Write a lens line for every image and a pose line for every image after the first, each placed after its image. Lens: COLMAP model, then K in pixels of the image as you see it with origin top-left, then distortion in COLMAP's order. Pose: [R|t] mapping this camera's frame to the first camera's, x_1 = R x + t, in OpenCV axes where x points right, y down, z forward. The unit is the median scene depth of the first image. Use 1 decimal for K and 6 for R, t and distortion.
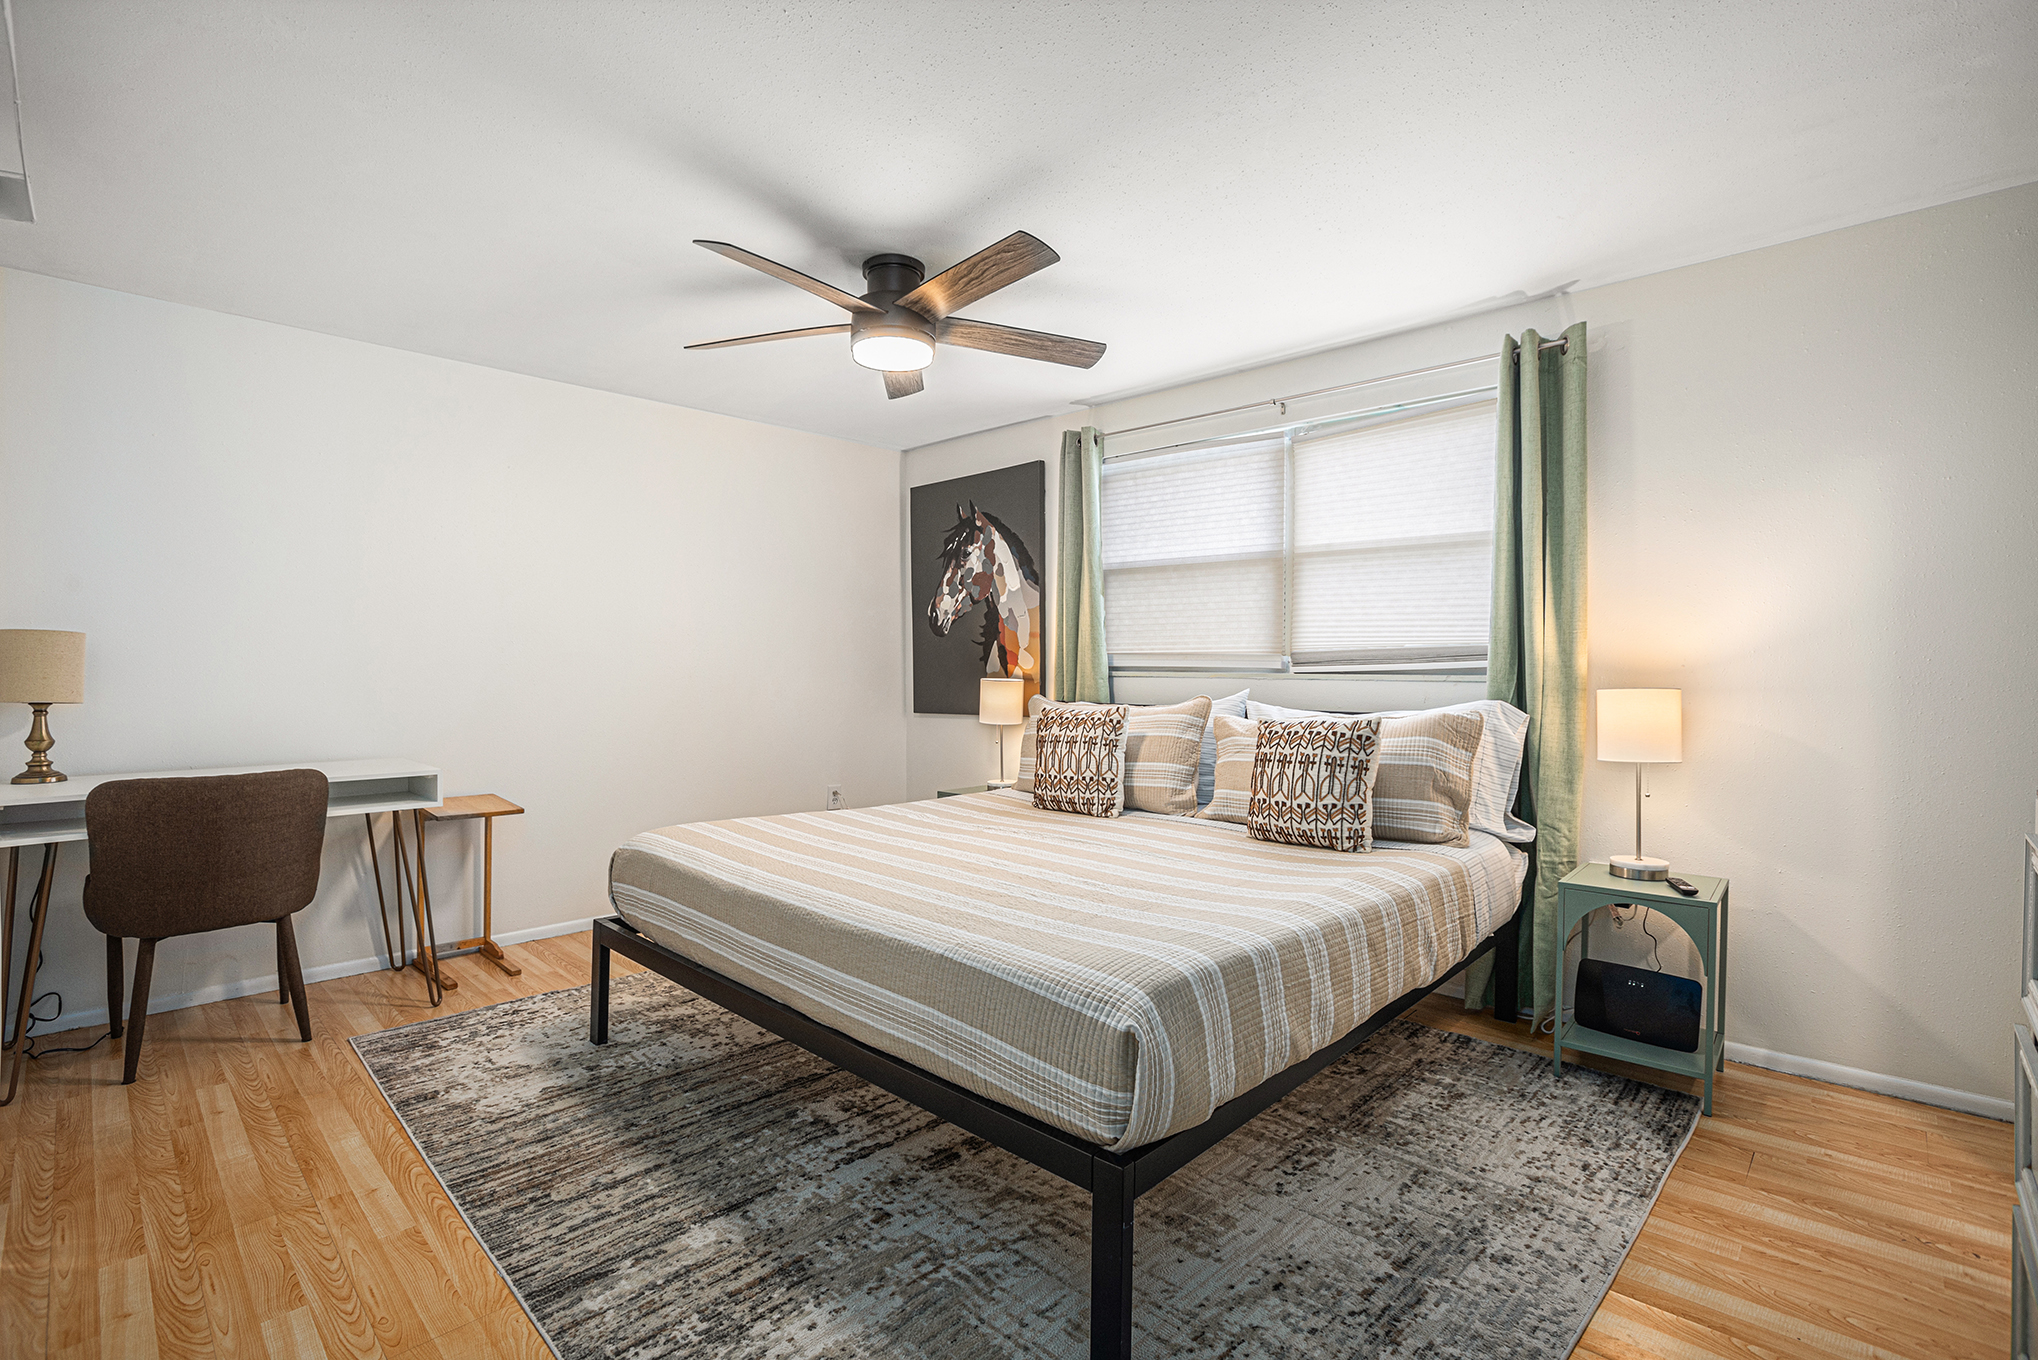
lens RADIAL K [[936.3, 0, 1018.7], [0, 936.3, 670.7], [0, 0, 1]] dist [-0.043328, 0.014494]
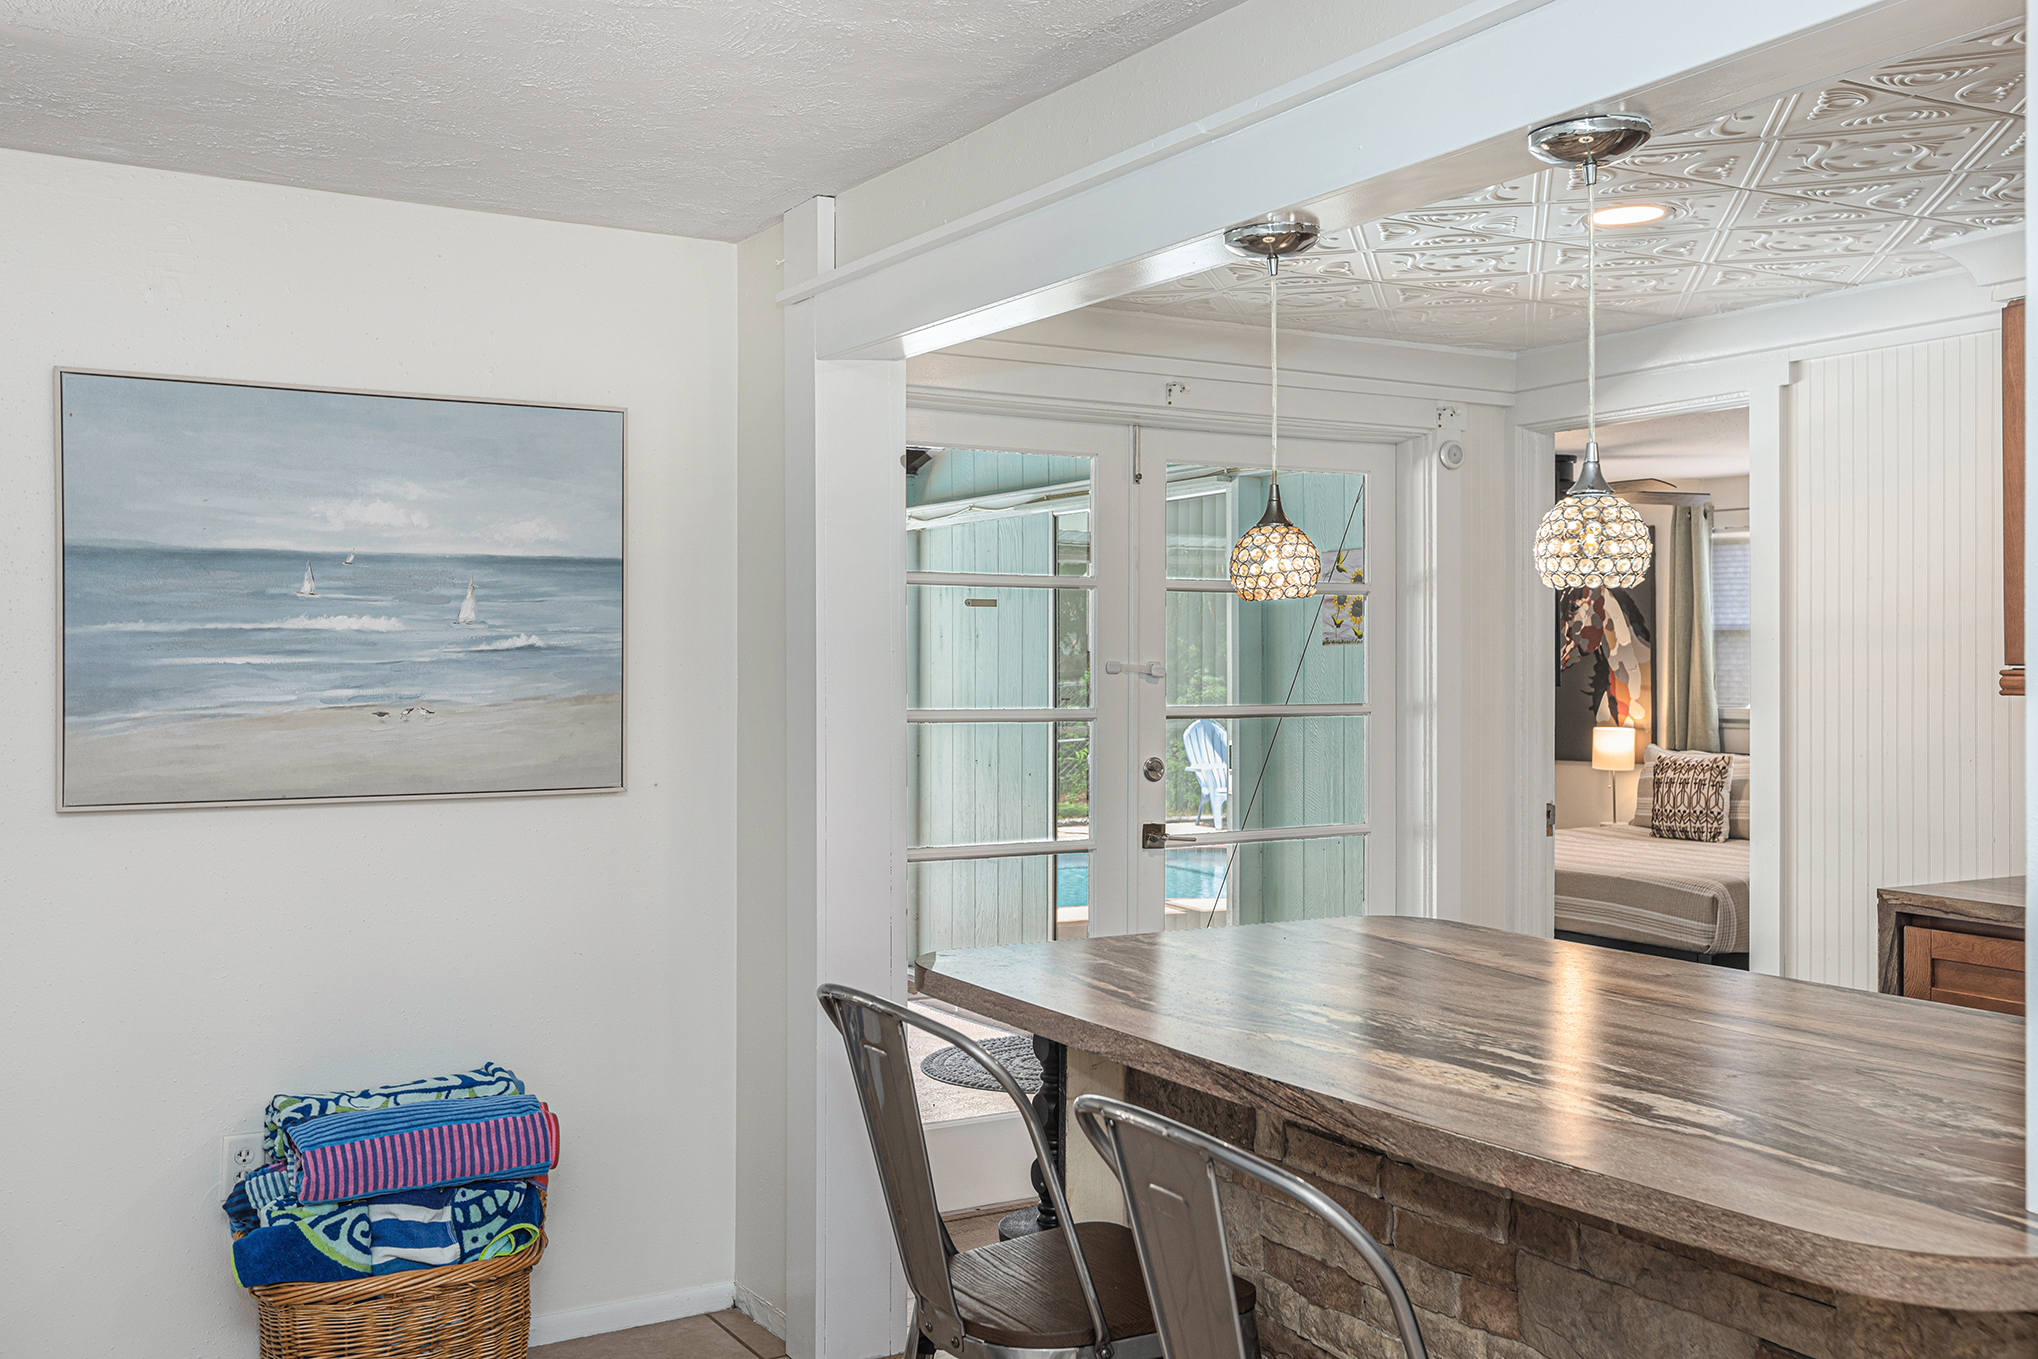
lens RADIAL K [[2006.0, 0, 1008.9], [0, 2006.0, 661.2], [0, 0, 1]] dist [0.088514, 0.000000]
pose [[0.966051, -0.004573, -0.258312, -0.097879], [0.003541, 0.999984, -0.004461, -0.066739], [0.258329, 0.003395, 0.966051, -1.577054]]
